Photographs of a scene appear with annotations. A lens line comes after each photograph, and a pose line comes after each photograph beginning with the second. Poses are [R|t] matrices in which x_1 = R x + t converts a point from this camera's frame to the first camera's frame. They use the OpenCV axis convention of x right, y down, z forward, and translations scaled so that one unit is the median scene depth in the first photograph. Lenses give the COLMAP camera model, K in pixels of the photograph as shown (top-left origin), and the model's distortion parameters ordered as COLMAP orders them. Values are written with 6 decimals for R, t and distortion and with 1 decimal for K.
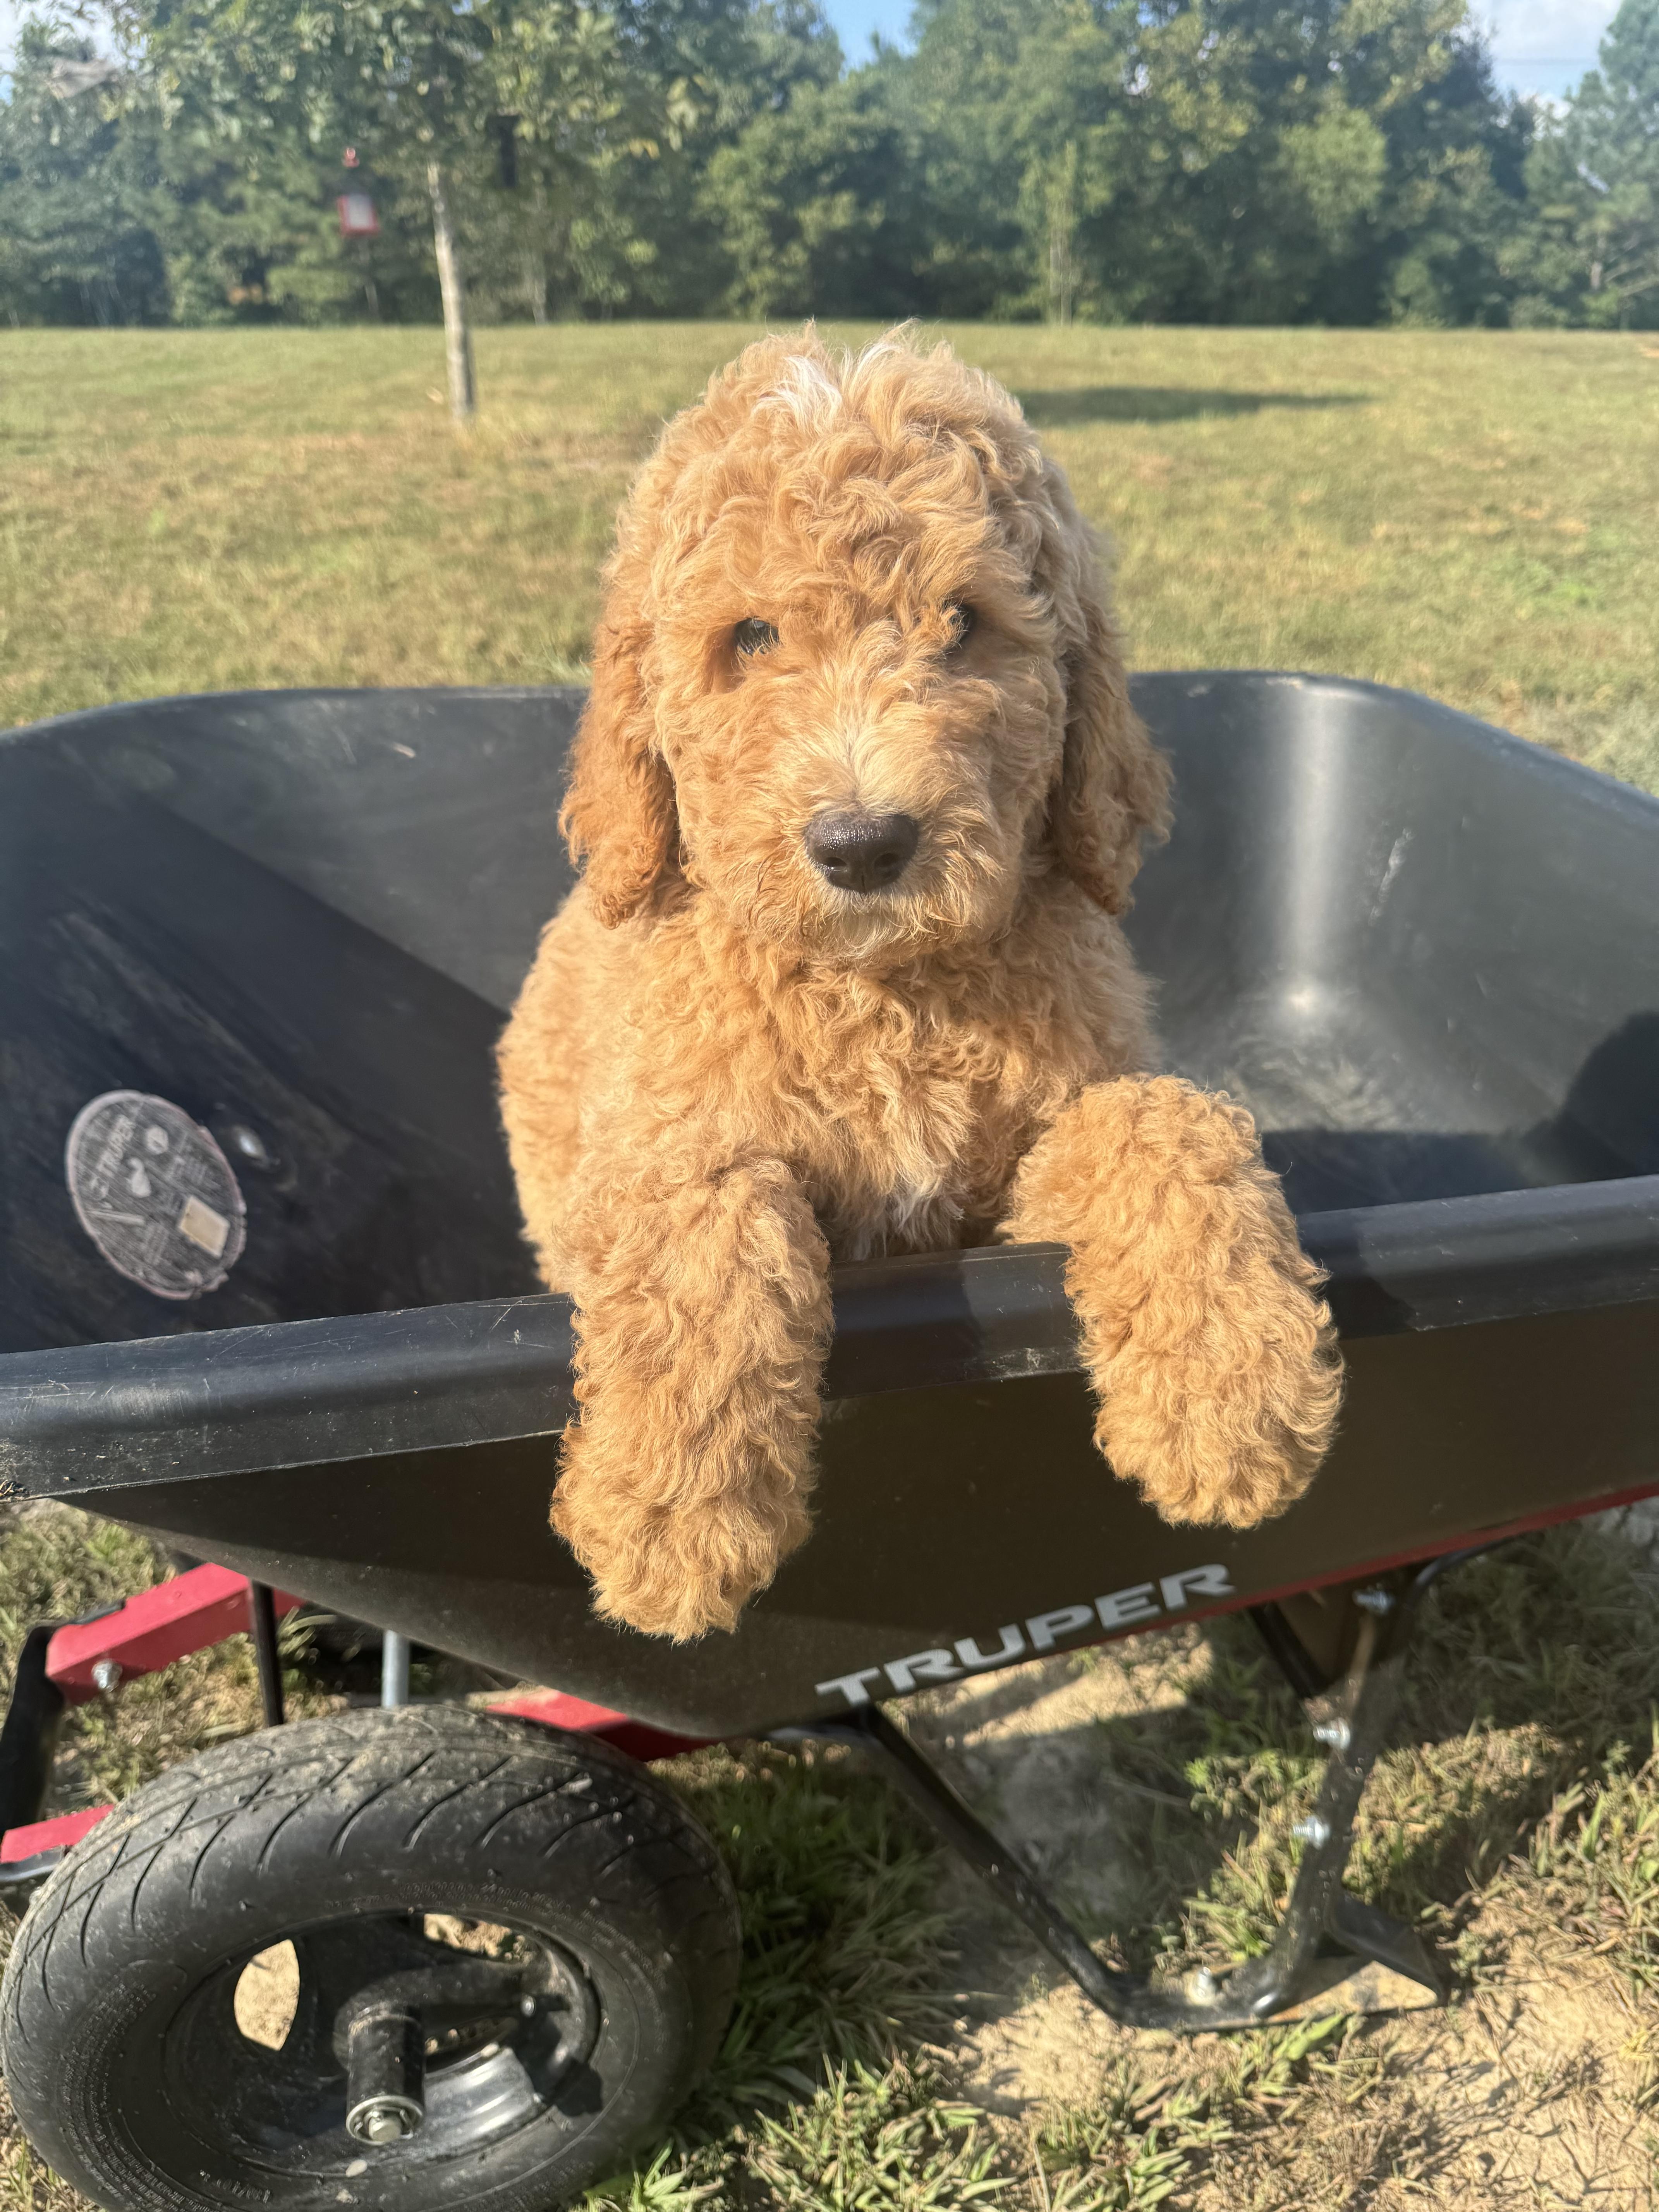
lens RADIAL K [[1529.5, 0, 809.2], [0, 1529.5, 1091.5], [0, 0, 1]] dist [-0.012891, 0.000195]
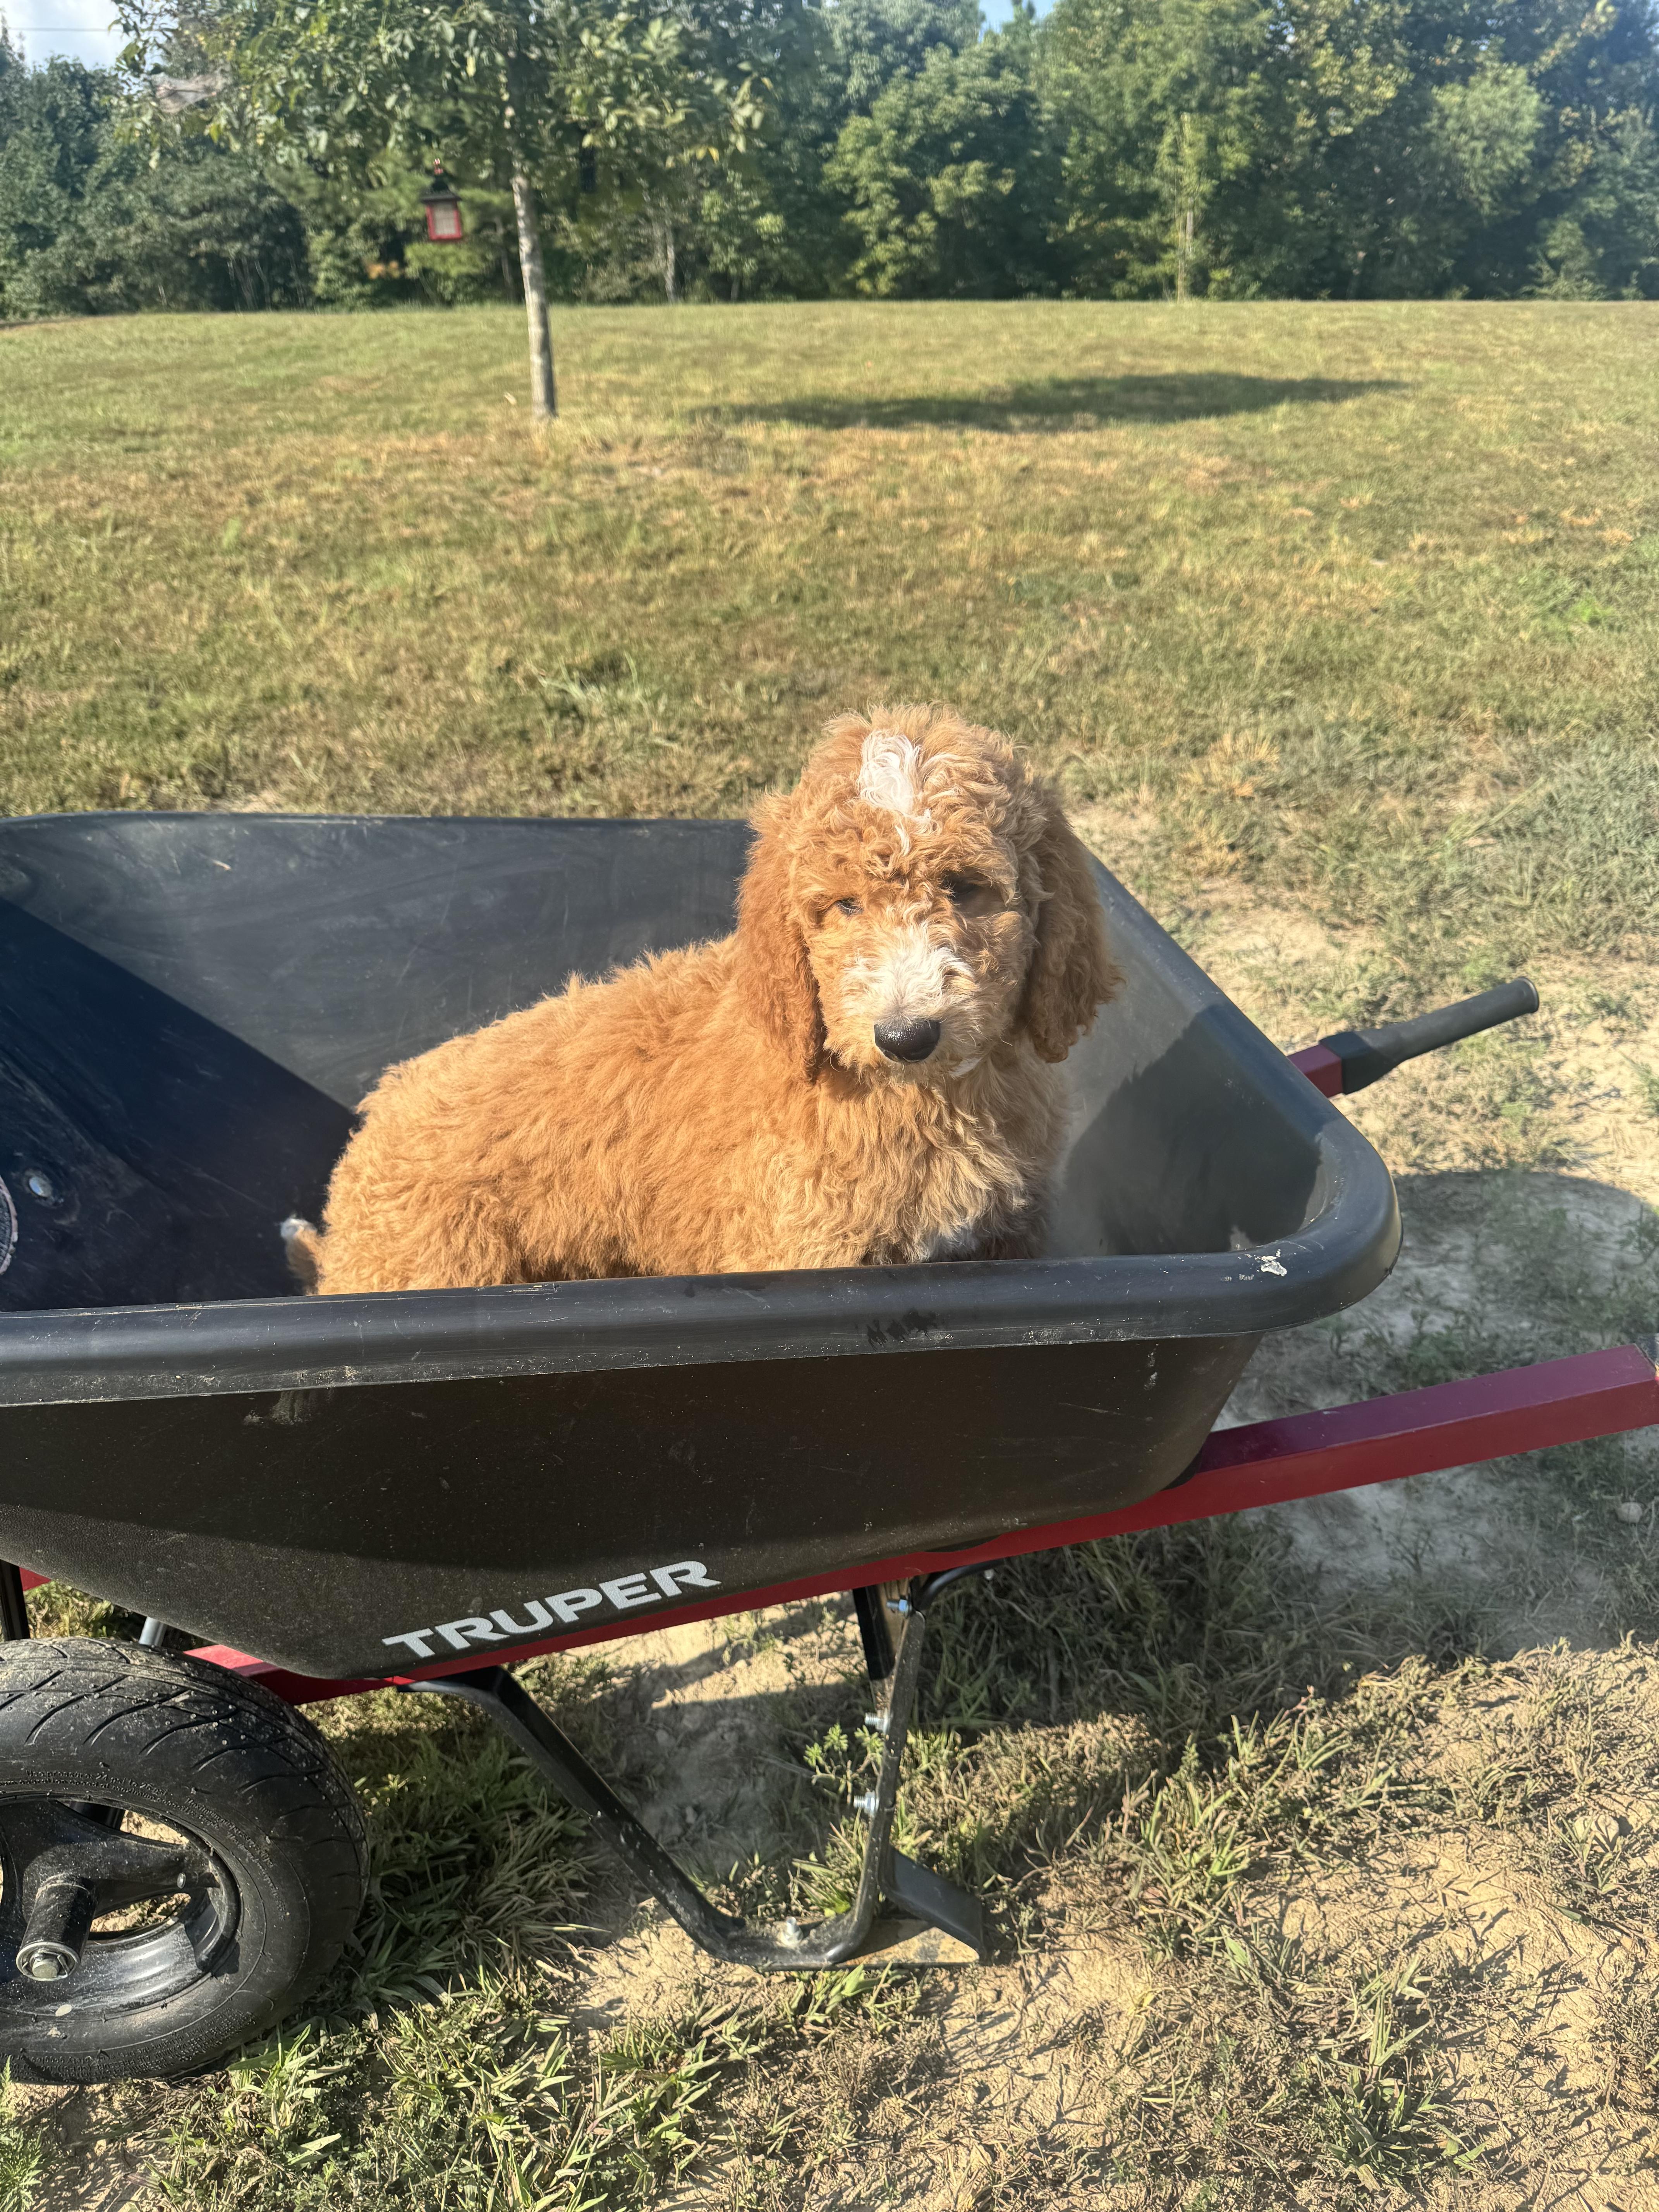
lens RADIAL K [[1505.4, 0, 839.5], [0, 1505.4, 1113.9], [0, 0, 1]] dist [0.001891, -0.008027]
pose [[0.997646, 0.026315, -0.063317, 0.089499], [-0.024023, 0.999038, 0.036689, -0.023899], [0.064221, -0.035082, 0.997319, -0.037089]]
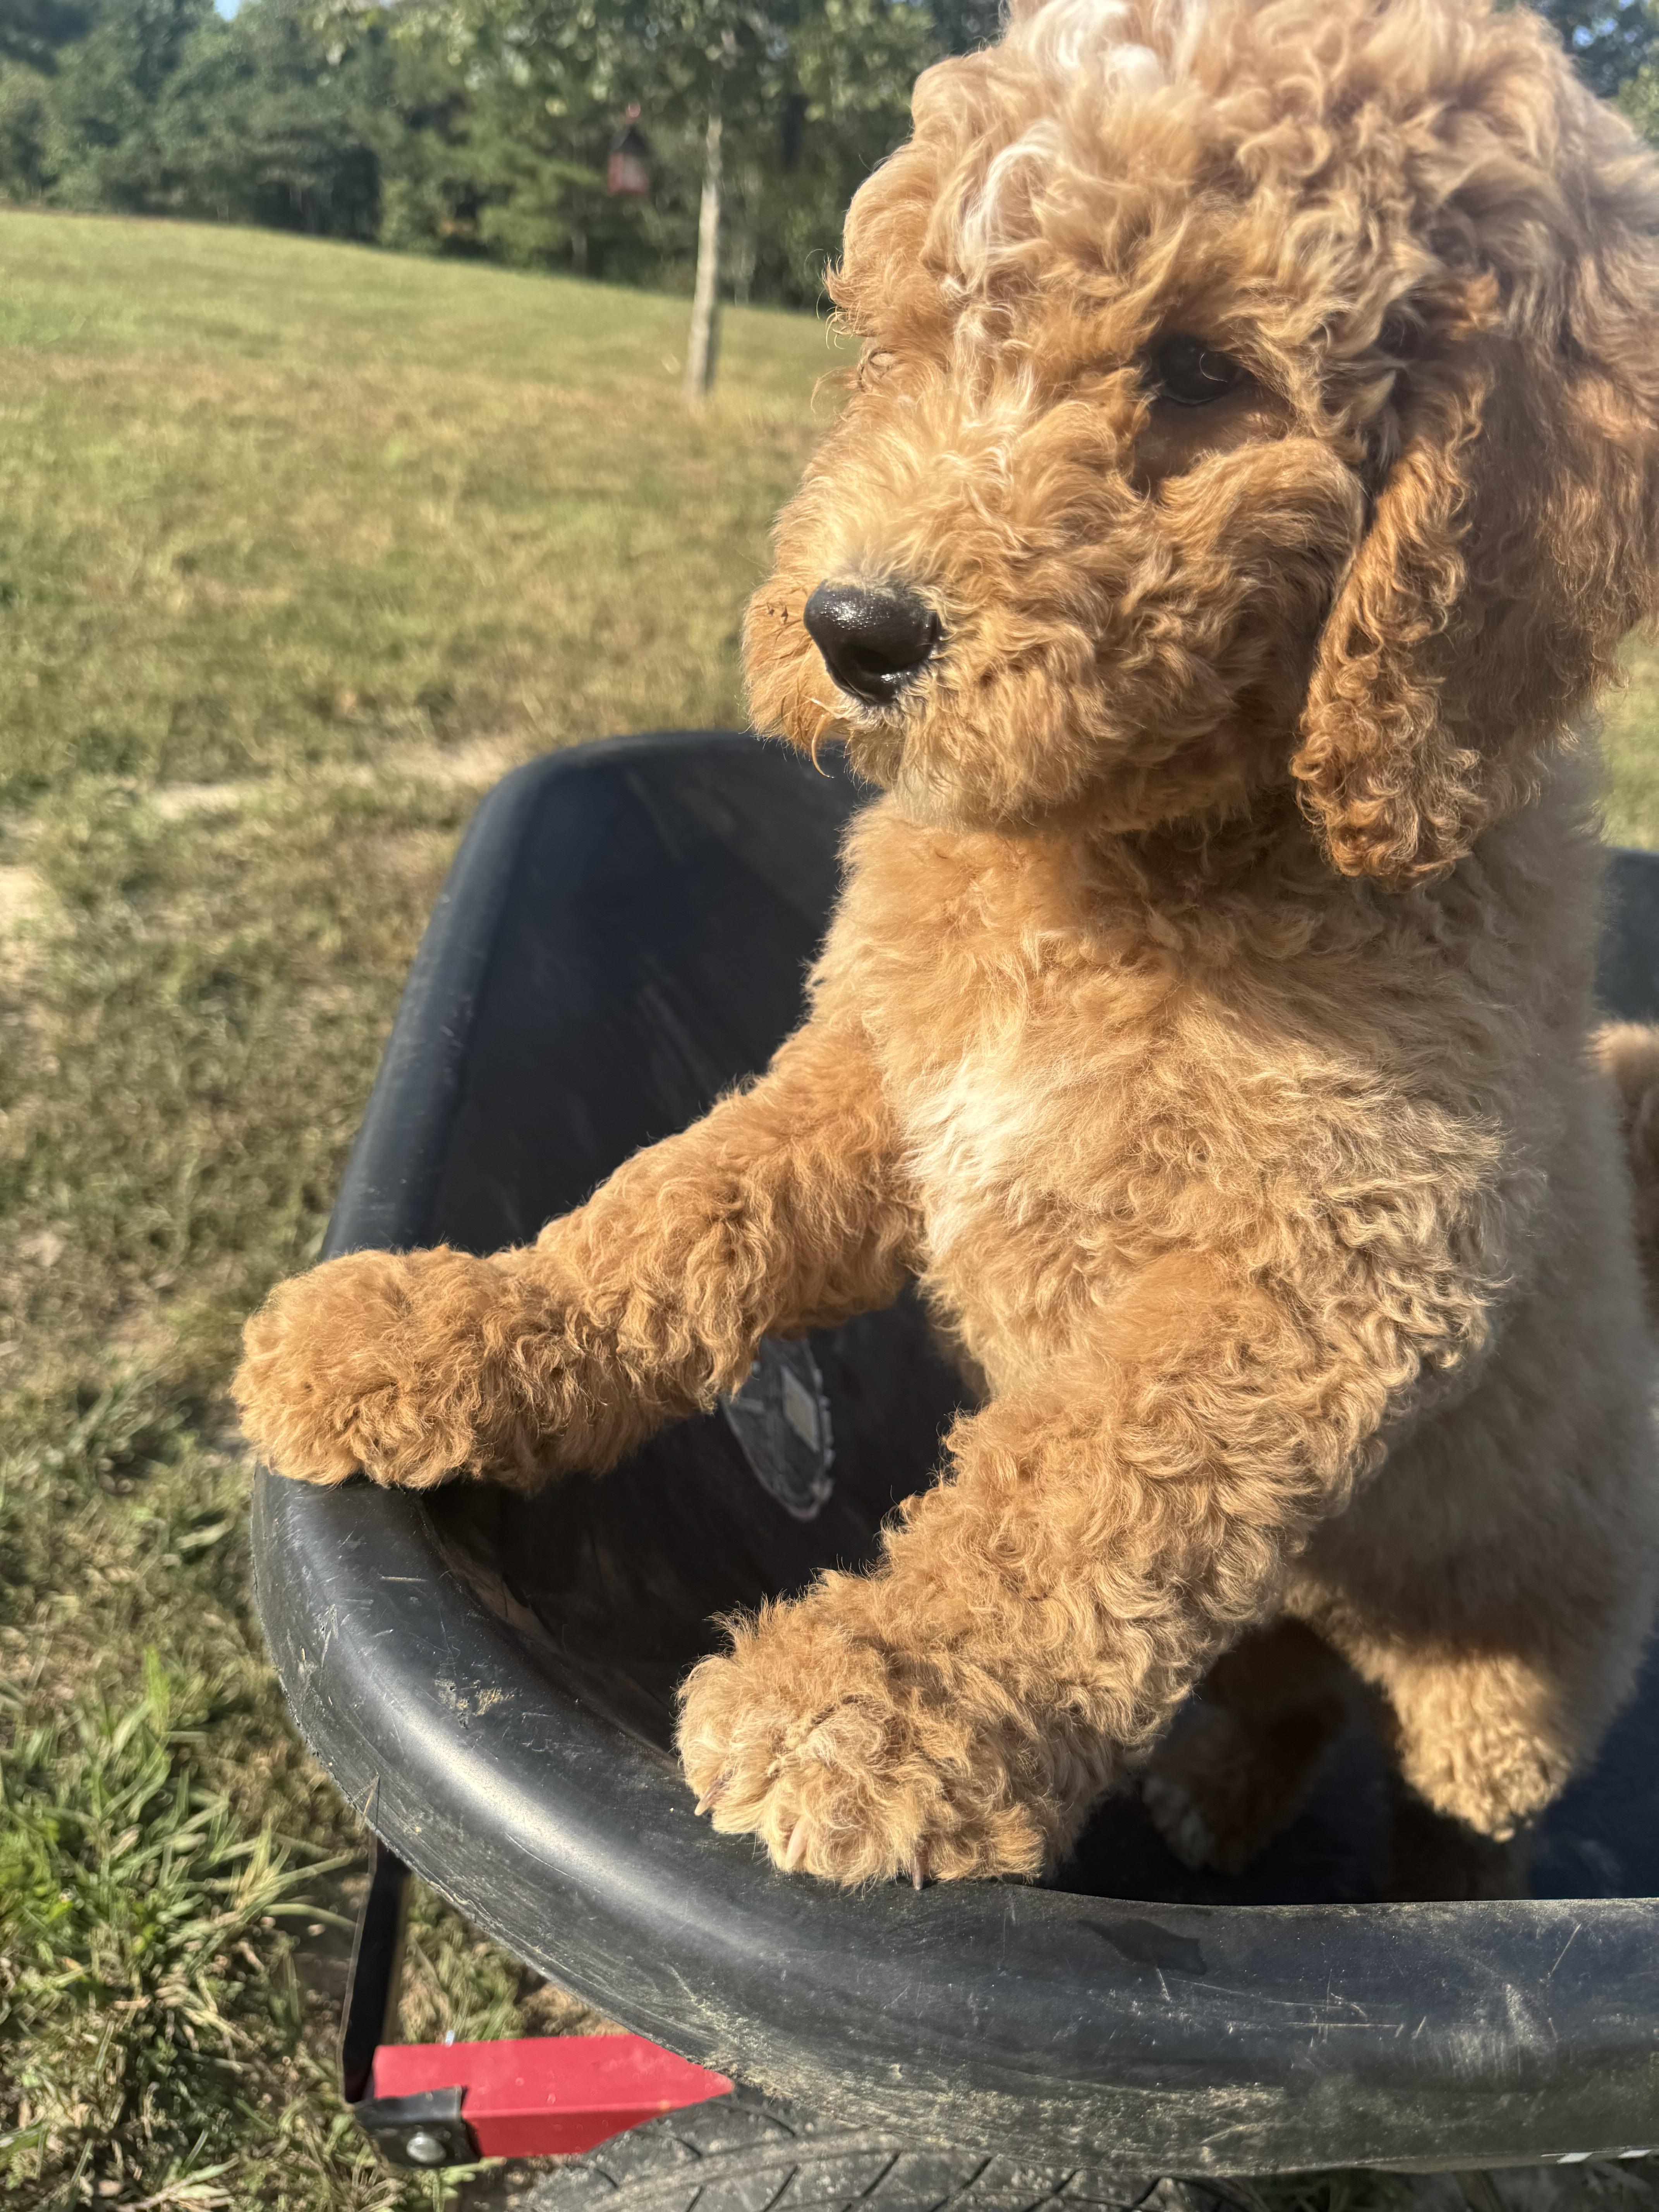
lens RADIAL K [[1530.6, 0, 829.5], [0, 1530.6, 1106.0], [0, 0, 1]] dist [-0.017798, 0.004033]
pose [[0.985044, 0.171381, -0.017813, -0.084952], [-0.171326, 0.985204, 0.004572, -0.017268], [0.018333, -0.001452, 0.999831, 0.039640]]
